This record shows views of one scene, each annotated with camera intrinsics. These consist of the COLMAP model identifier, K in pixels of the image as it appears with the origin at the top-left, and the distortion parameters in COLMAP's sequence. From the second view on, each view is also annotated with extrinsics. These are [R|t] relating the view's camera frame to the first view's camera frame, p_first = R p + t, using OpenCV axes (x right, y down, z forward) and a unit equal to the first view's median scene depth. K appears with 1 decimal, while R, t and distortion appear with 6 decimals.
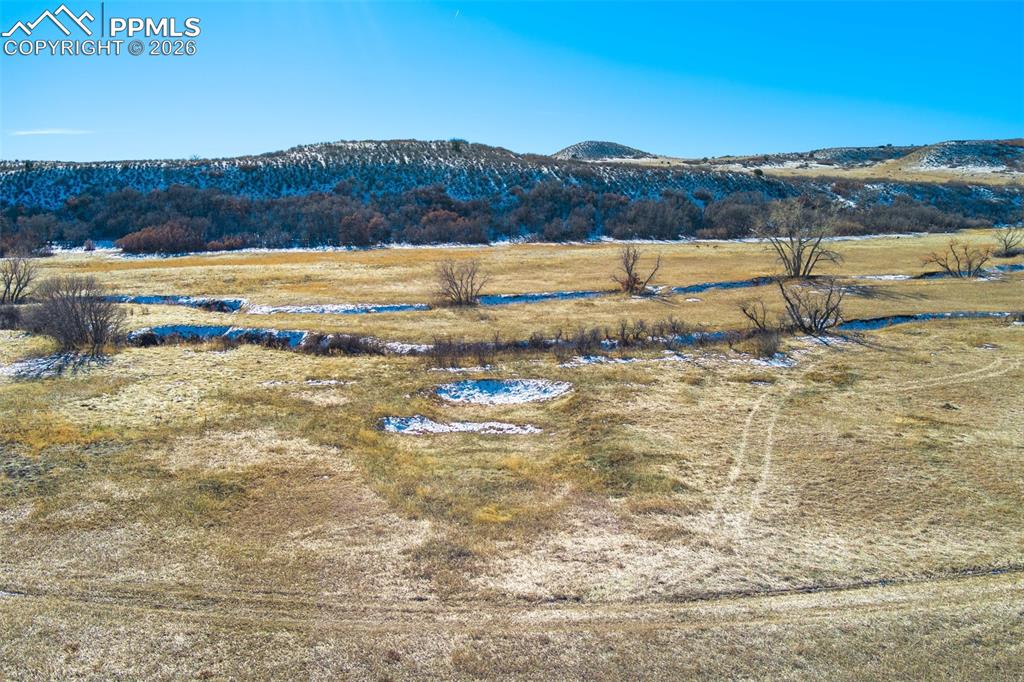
lens RADIAL K [[823.3, 0, 508.4], [0, 823.3, 342.2], [0, 0, 1]] dist [-0.070729, 0.014765]
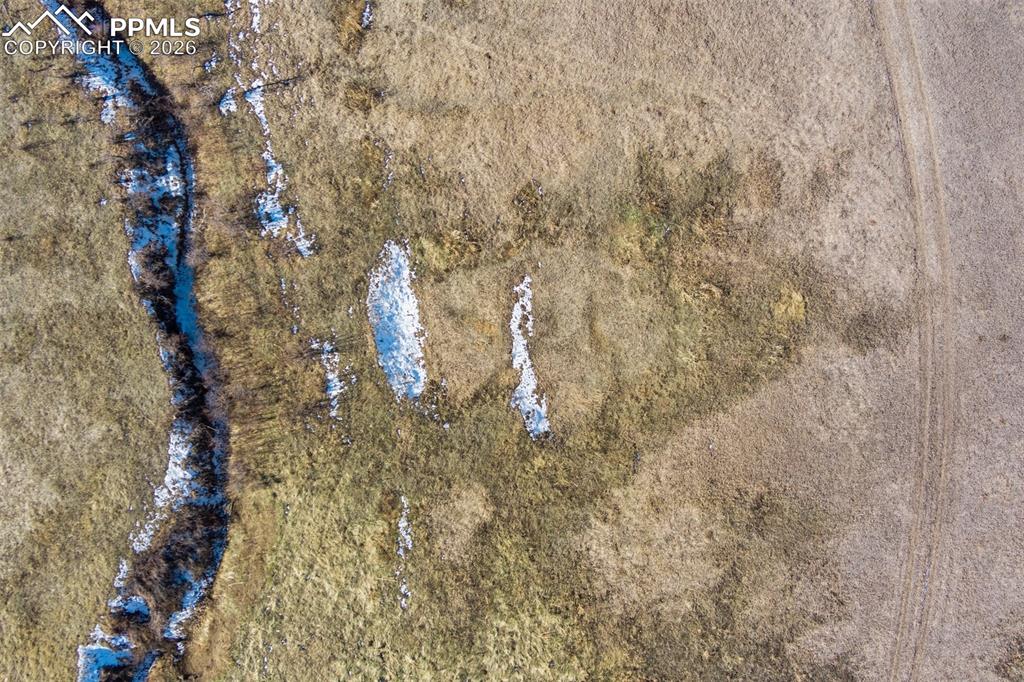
lens RADIAL K [[832.1, 0, 512.0], [0, 832.1, 341.0], [0, 0, 1]] dist [-0.051774, -0.000416]
pose [[-0.053726, -0.998544, -0.004894, -0.022960], [0.185329, -0.014787, 0.982565, -0.624318], [-0.981207, 0.051883, 0.185854, 0.588121]]
